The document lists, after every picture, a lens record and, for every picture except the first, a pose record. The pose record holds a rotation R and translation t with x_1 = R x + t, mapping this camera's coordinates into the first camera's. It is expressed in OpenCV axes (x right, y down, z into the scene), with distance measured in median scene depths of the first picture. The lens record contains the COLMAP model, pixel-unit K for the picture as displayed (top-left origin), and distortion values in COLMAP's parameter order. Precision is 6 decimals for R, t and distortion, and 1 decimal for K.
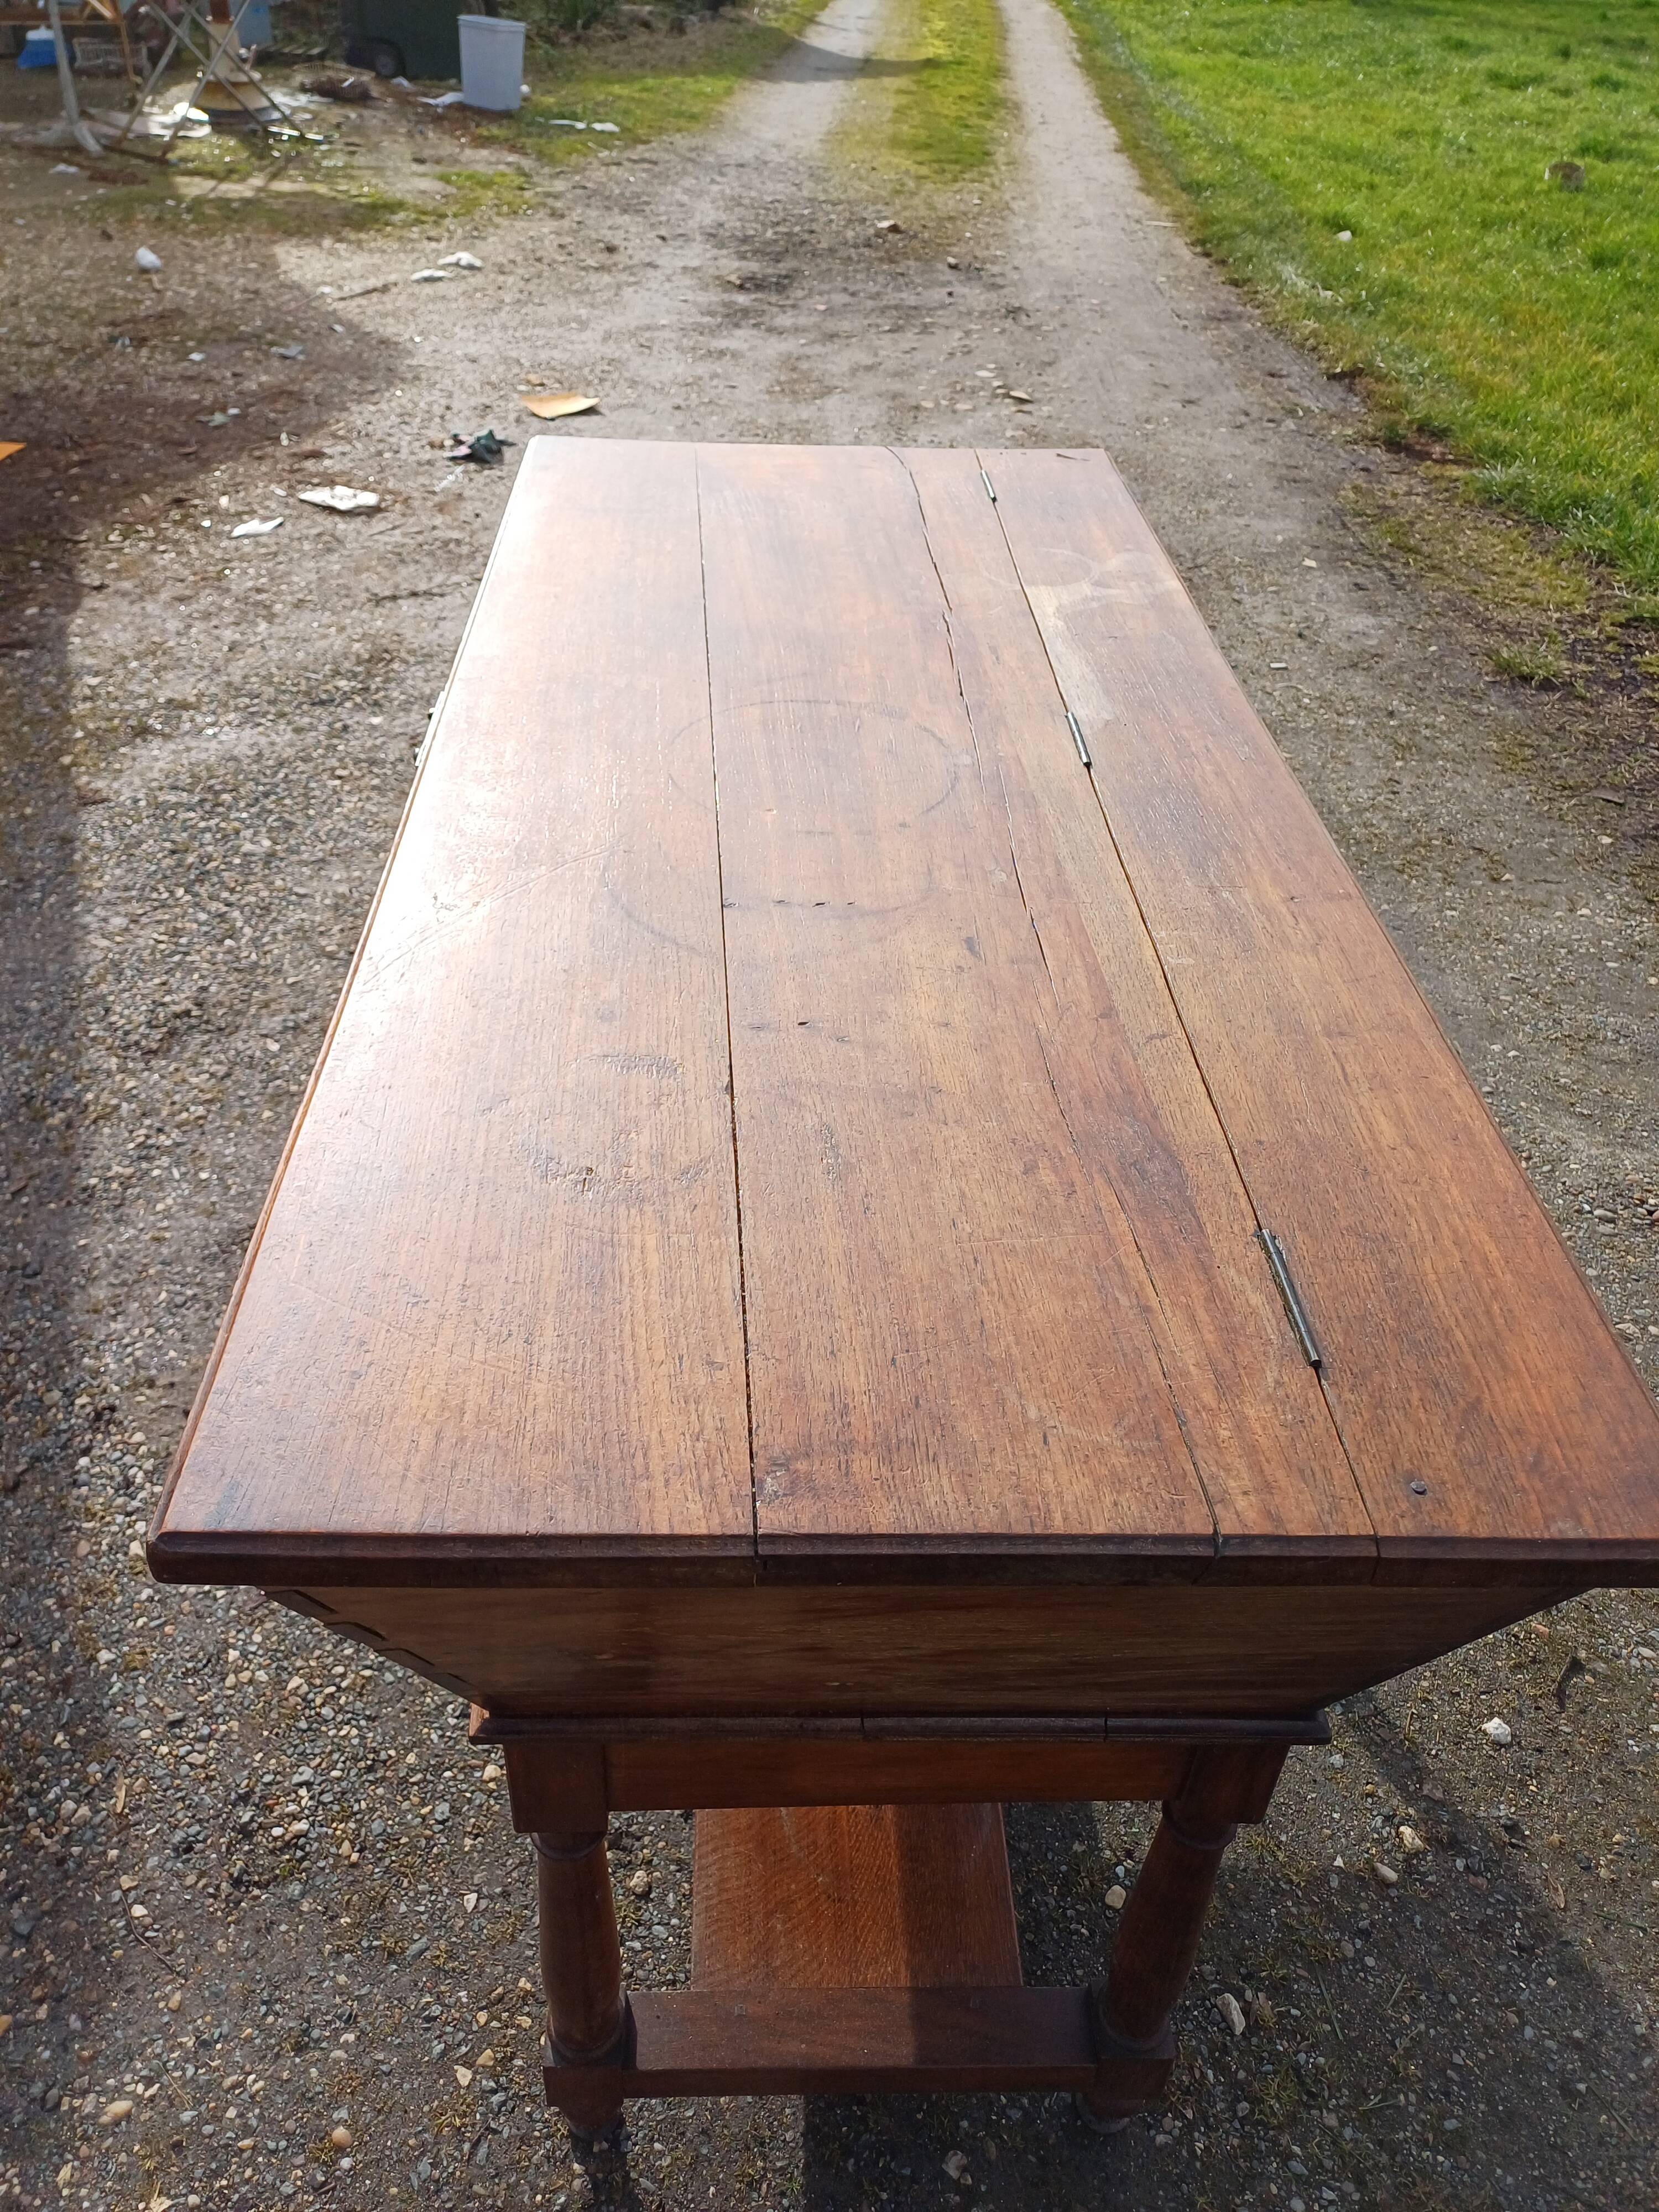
lens RADIAL K [[1627.7, 0, 797.0], [0, 1627.7, 1050.3], [0, 0, 1]] dist [0.048350, -0.024098]
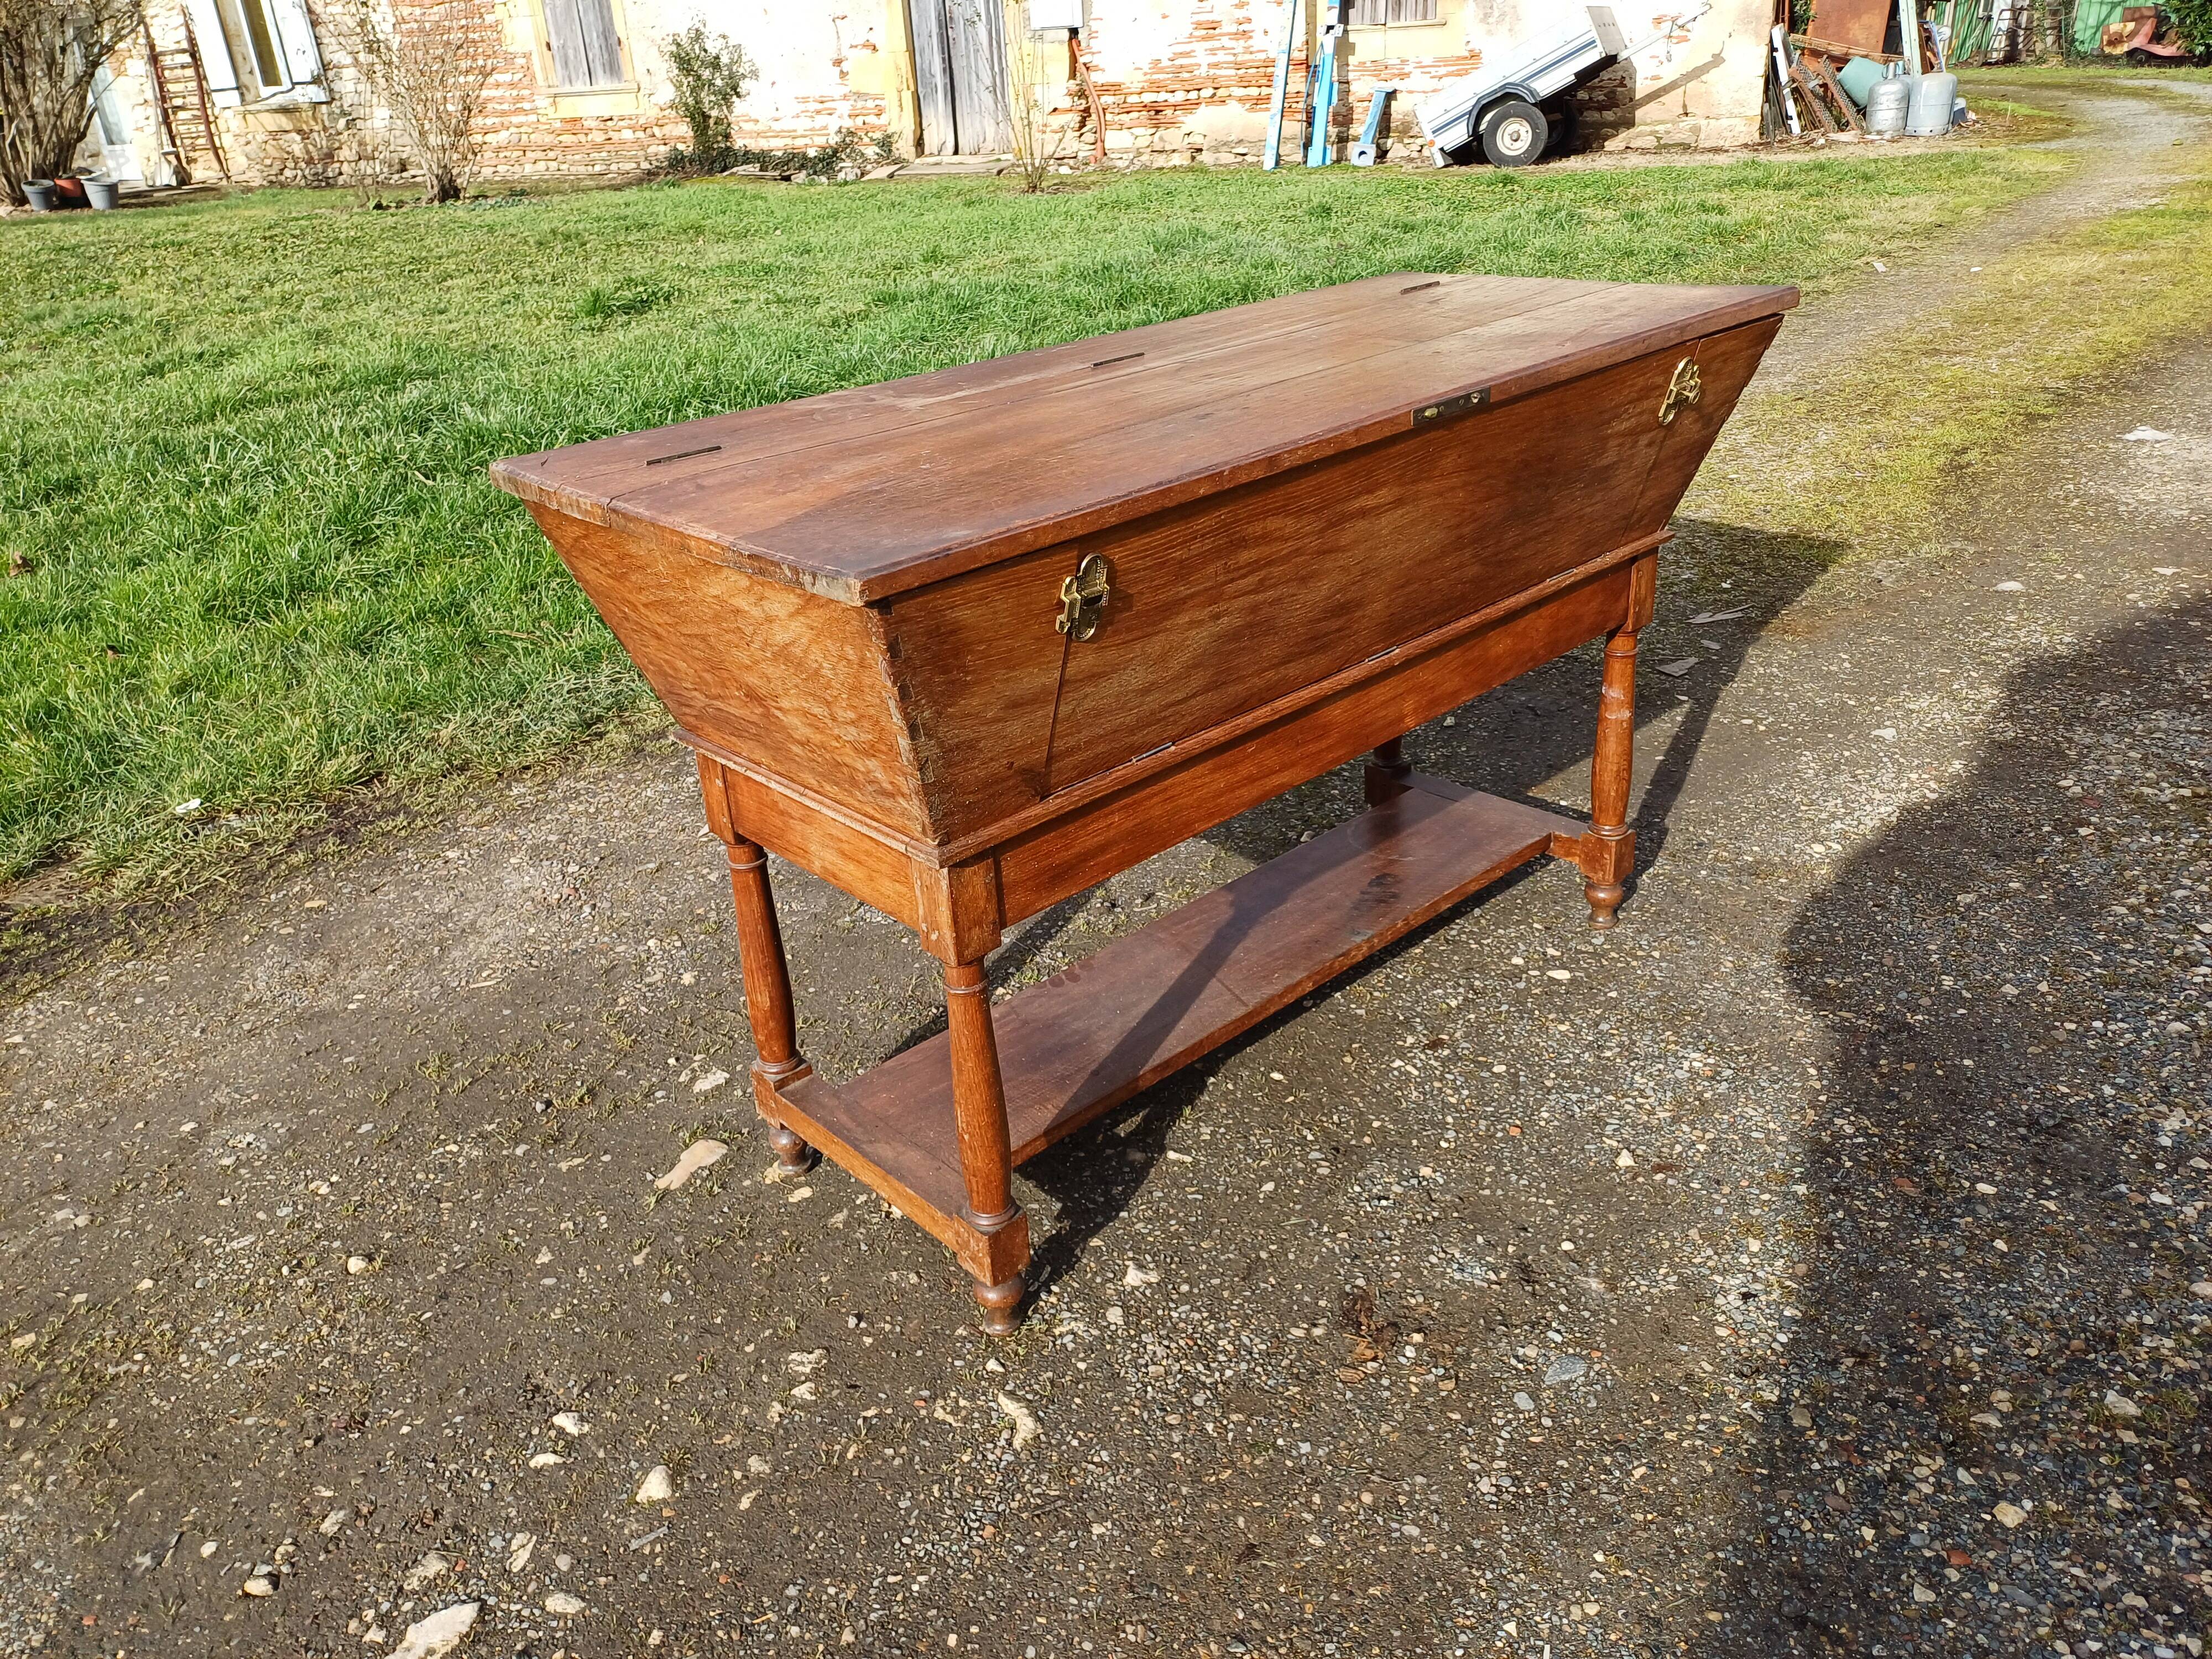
lens RADIAL K [[1607.5, 0, 1091.7], [0, 1607.5, 858.8], [0, 0, 1]] dist [0.051069, -0.039847]
pose [[-0.657106, -0.326850, 0.679250, -0.860086], [0.486820, 0.503971, 0.713456, -0.893886], [-0.575516, 0.799489, -0.172045, 1.403585]]
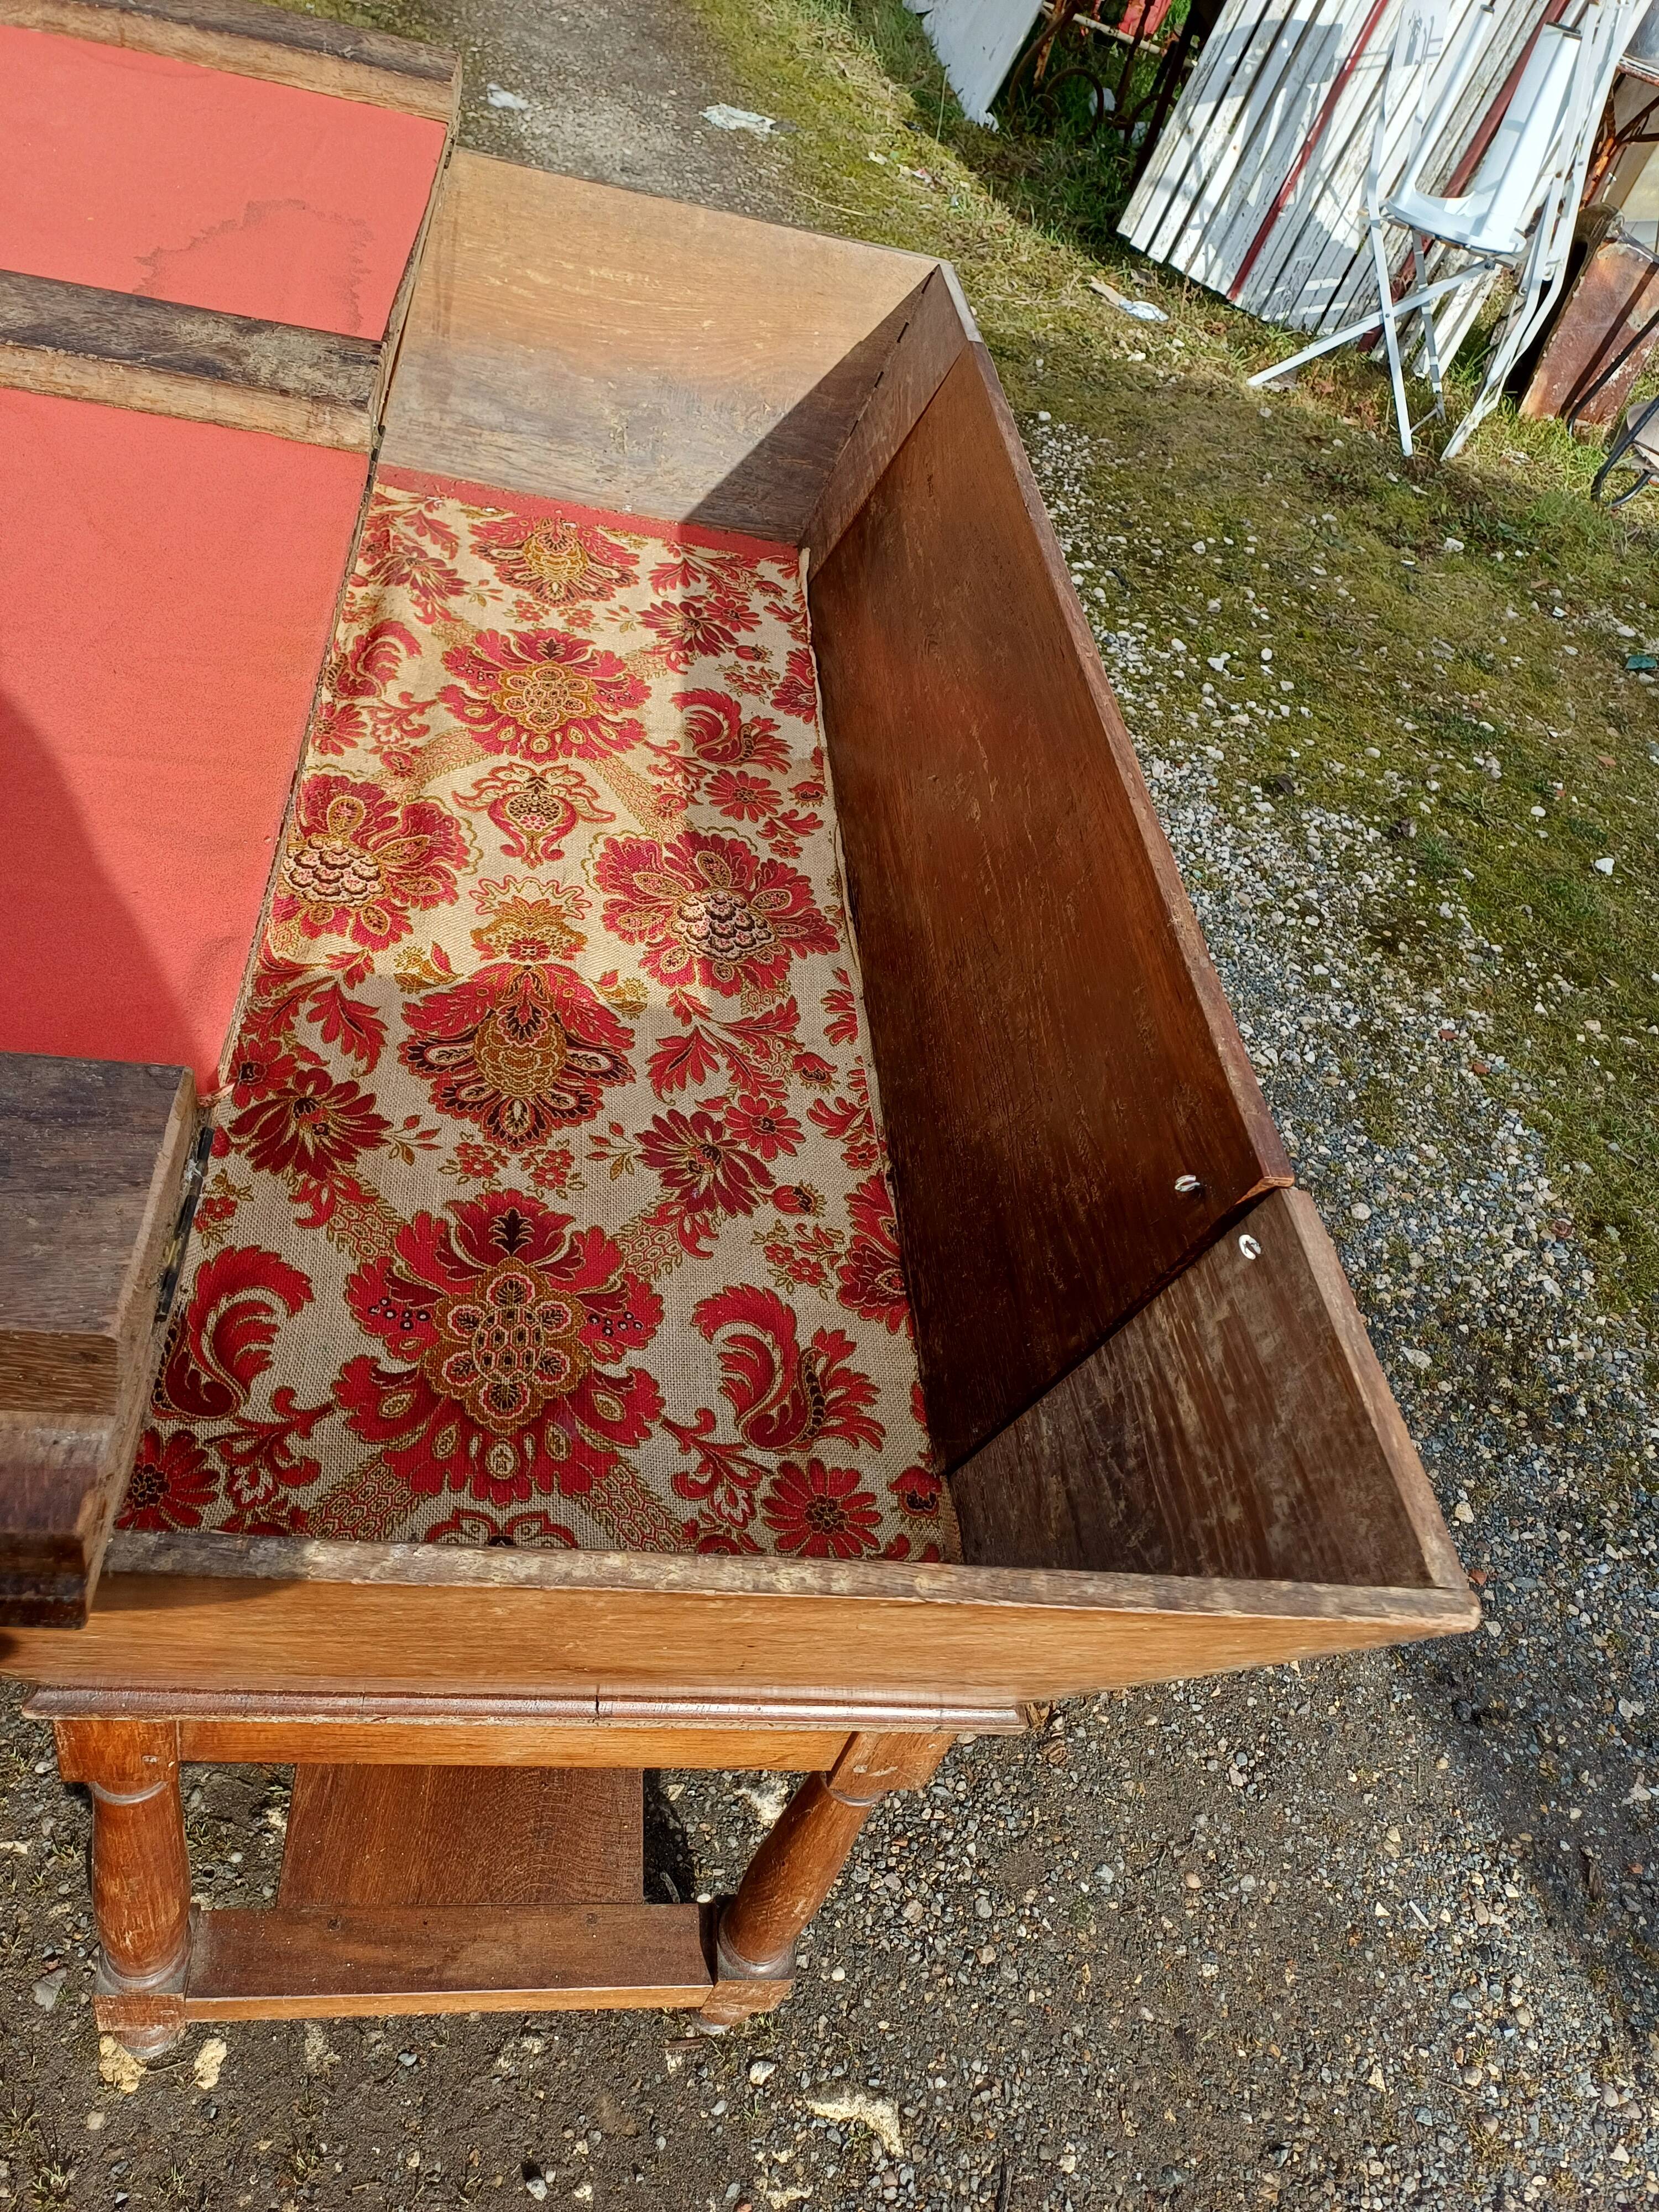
lens RADIAL K [[1583.2, 0, 806.0], [0, 1583.2, 1095.8], [0, 0, 1]] dist [0.067183, -0.048454]
pose [[-0.964426, -0.144961, -0.221061, 0.081150], [-0.239108, 0.121735, 0.963332, -0.784636], [-0.112735, 0.981920, -0.152066, 1.167624]]
